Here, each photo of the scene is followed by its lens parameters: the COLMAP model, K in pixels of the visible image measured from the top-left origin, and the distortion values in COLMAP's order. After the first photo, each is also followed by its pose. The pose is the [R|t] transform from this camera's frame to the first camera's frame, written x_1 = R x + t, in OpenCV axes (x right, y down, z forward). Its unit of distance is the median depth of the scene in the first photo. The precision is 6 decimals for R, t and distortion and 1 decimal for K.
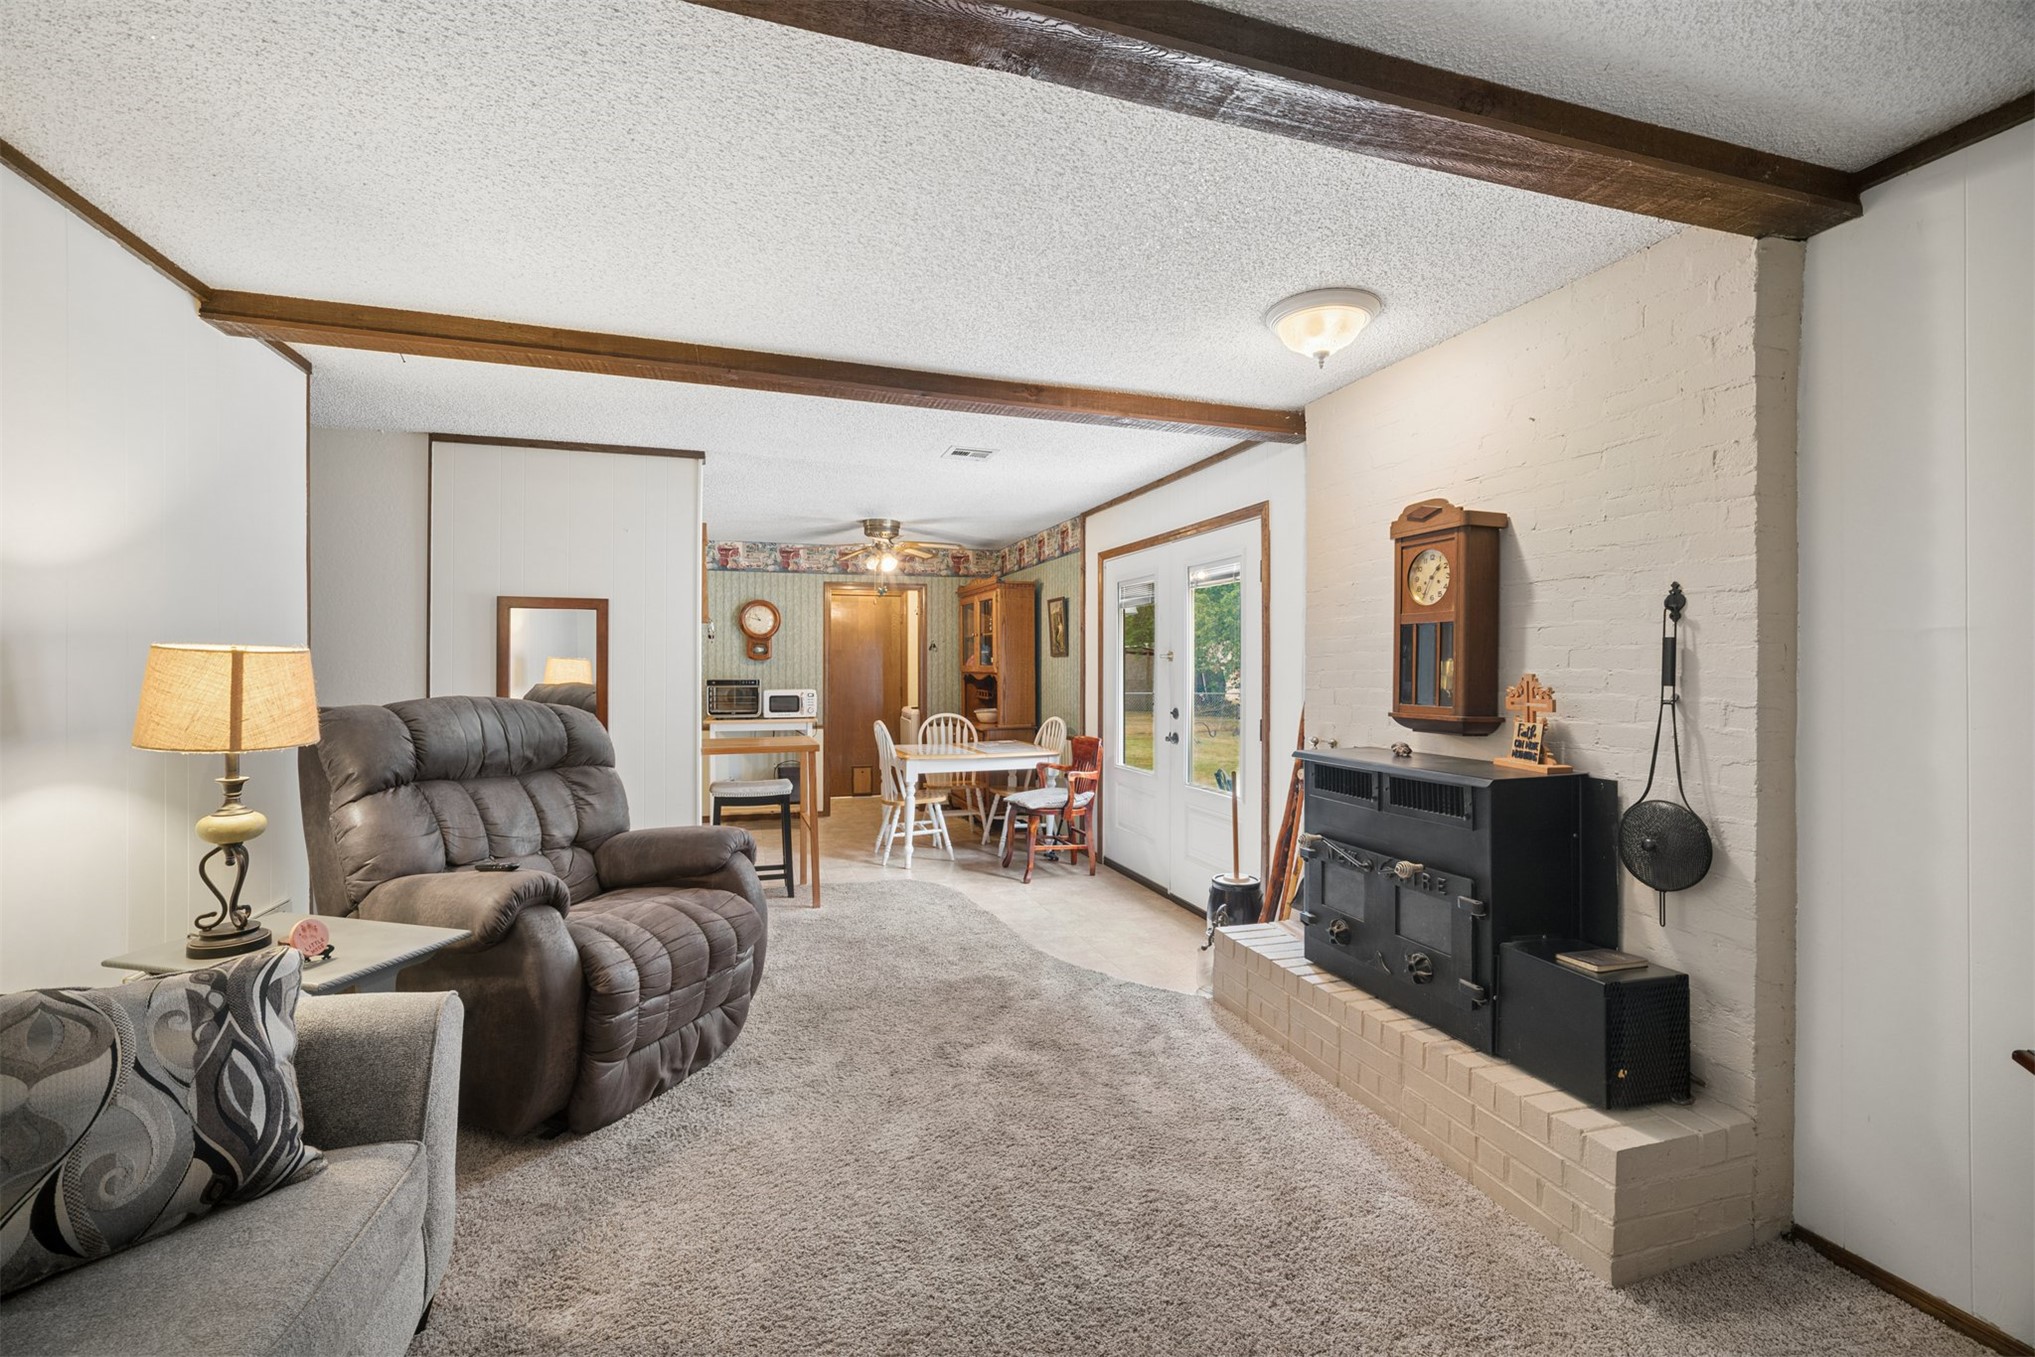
lens RADIAL K [[855.3, 0, 1011.6], [0, 855.3, 670.4], [0, 0, 1]] dist [-0.024037, 0.010935]
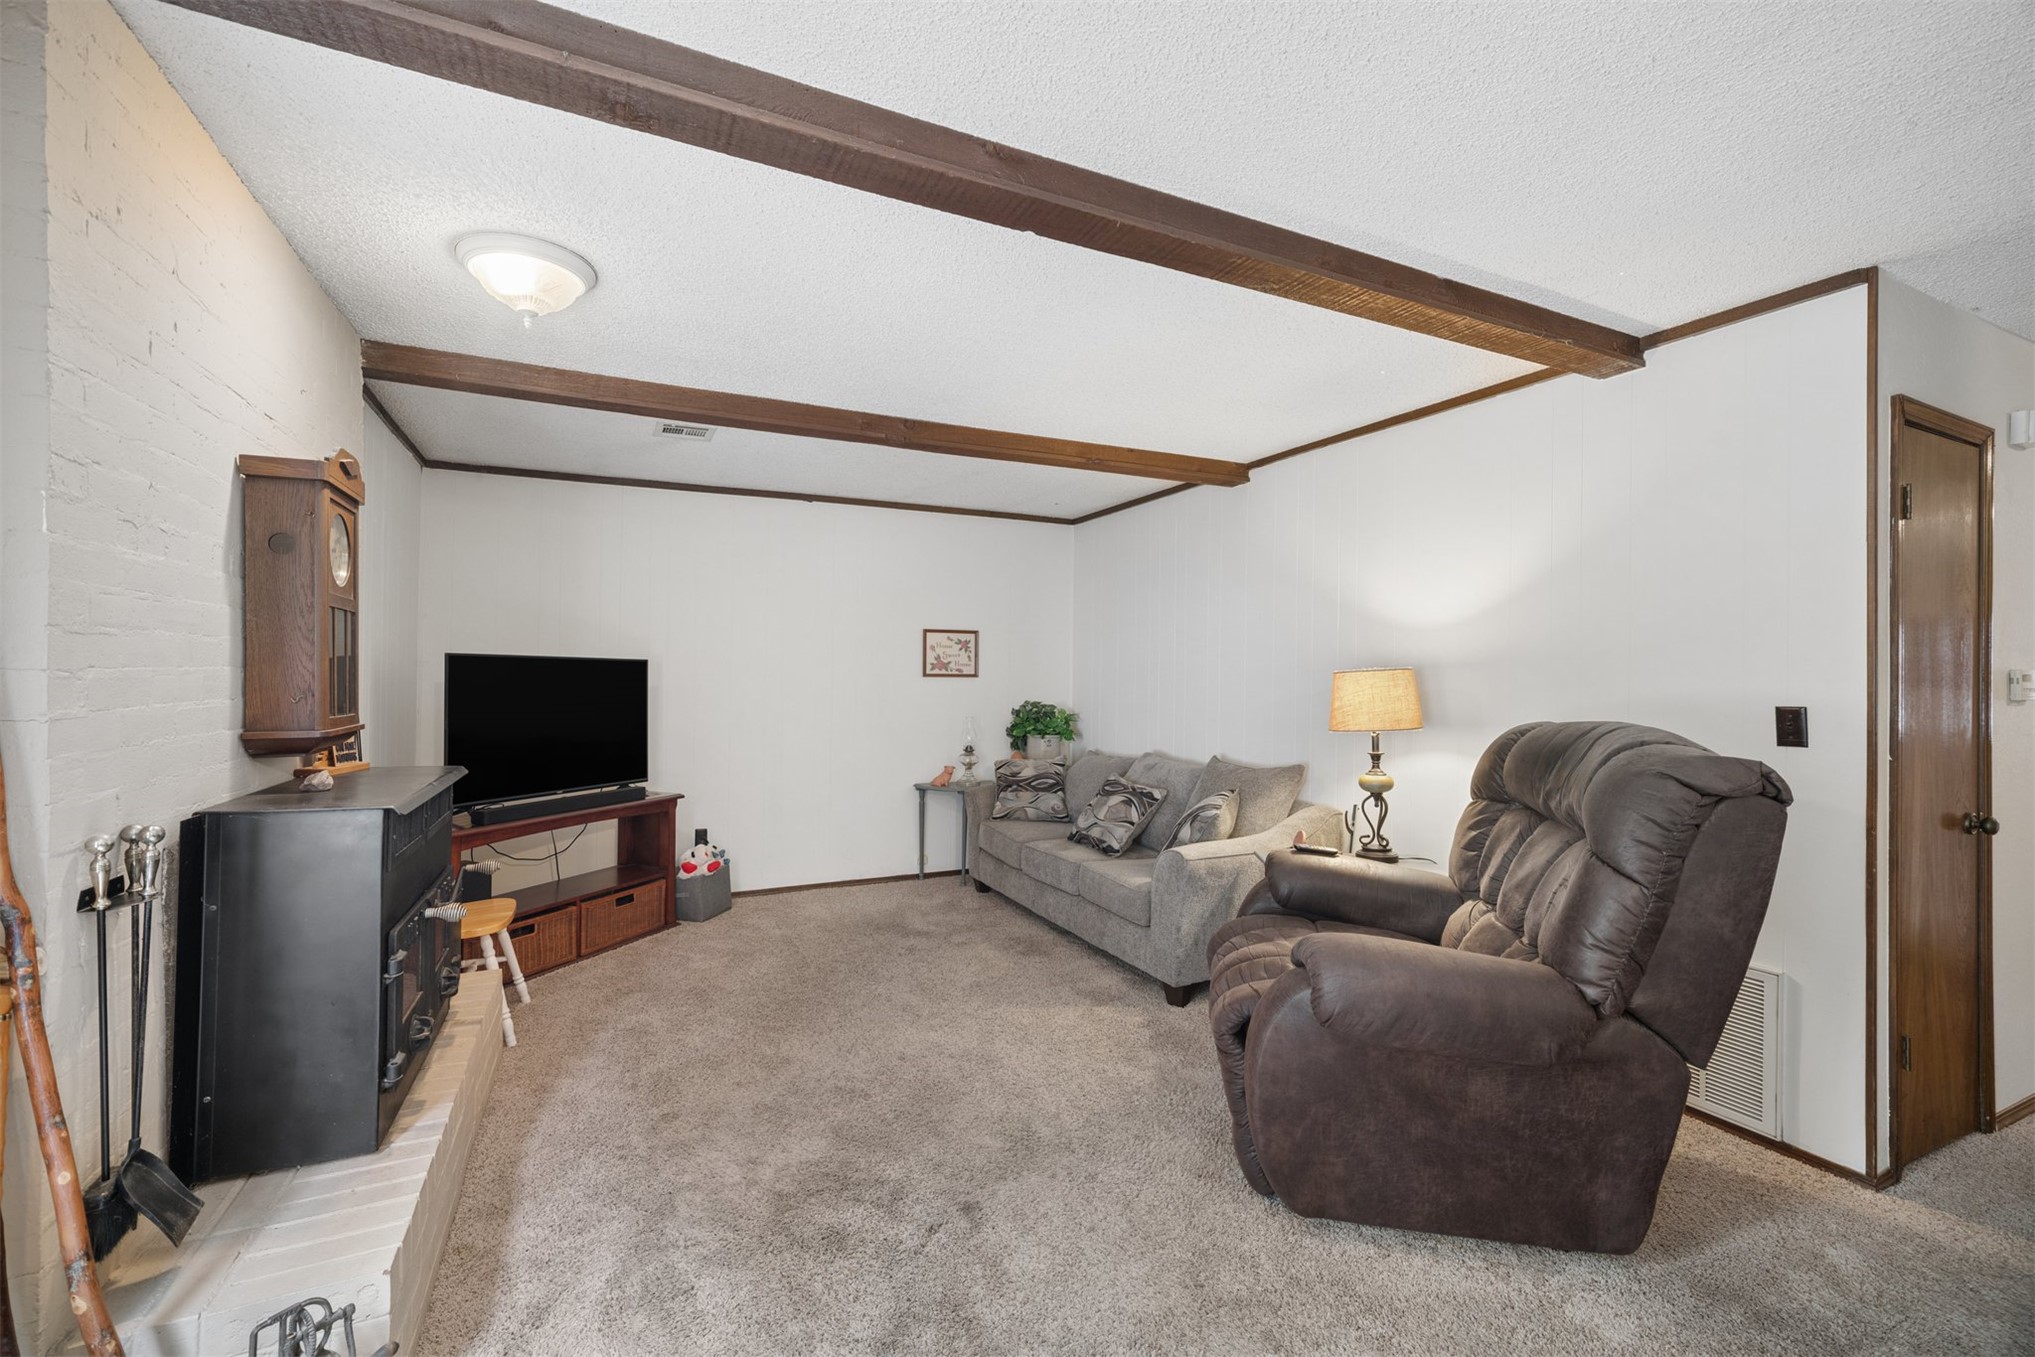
lens RADIAL K [[837.7, 0, 1017.5], [0, 837.7, 678.5], [0, 0, 1]] dist [-0.022603, 0.009714]
pose [[-0.990769, -0.005599, -0.135444, -0.018565], [-0.006326, 0.999968, 0.004935, -0.000246], [0.135412, 0.005746, -0.990773, 1.841785]]
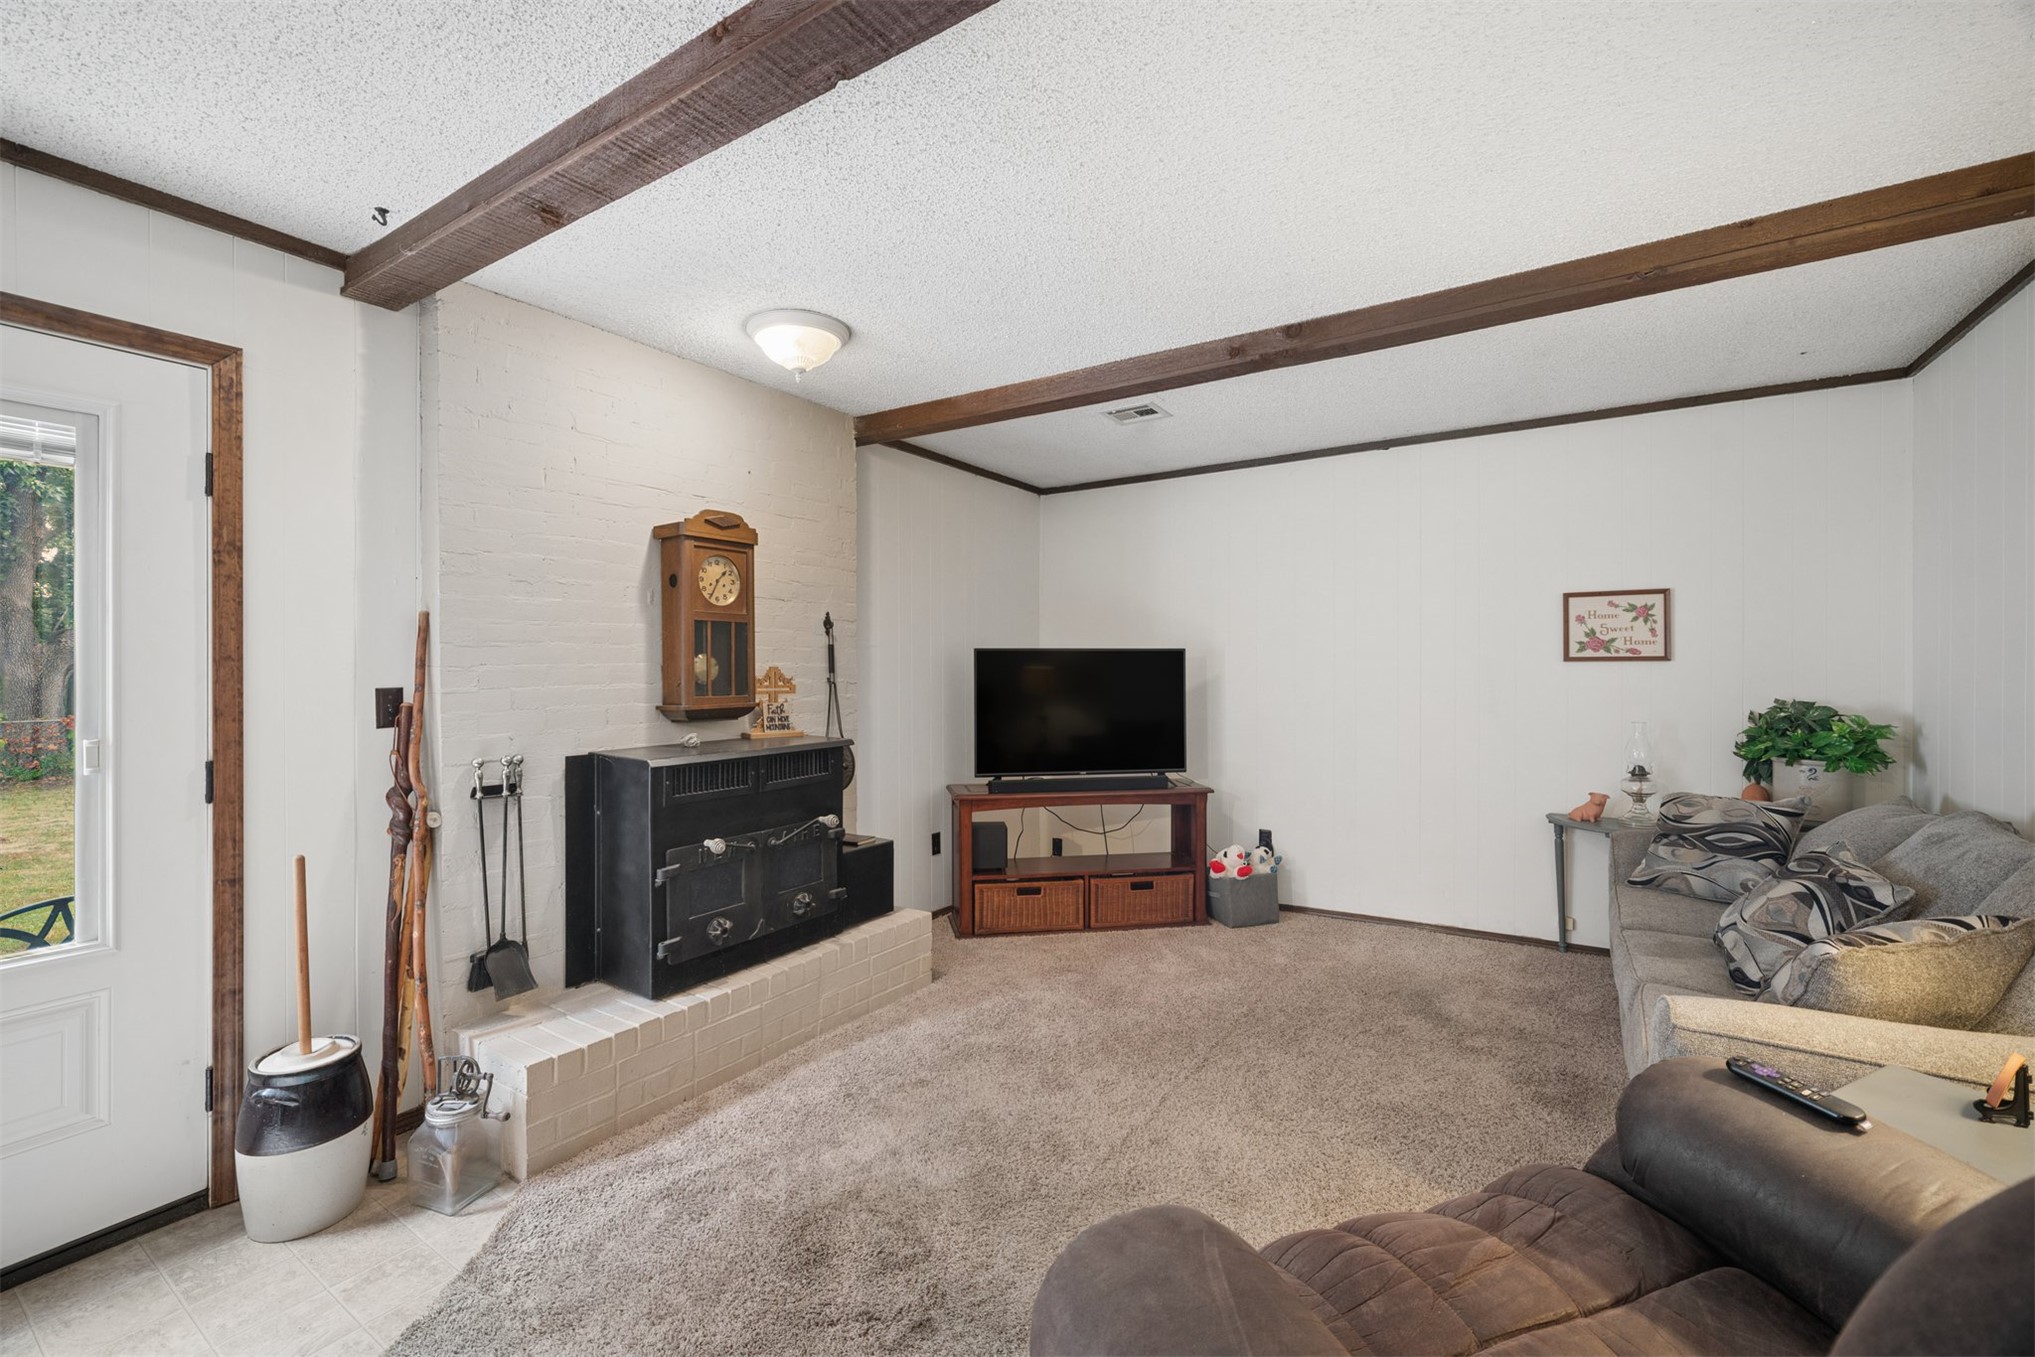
lens RADIAL K [[855.3, 0, 1011.6], [0, 855.3, 670.4], [0, 0, 1]] dist [-0.024037, 0.010935]
pose [[-0.631499, 0.001419, 0.775375, -0.615134], [0.009424, 0.999939, 0.005846, 0.005016], [-0.775319, 0.010999, -0.631473, 1.411521]]
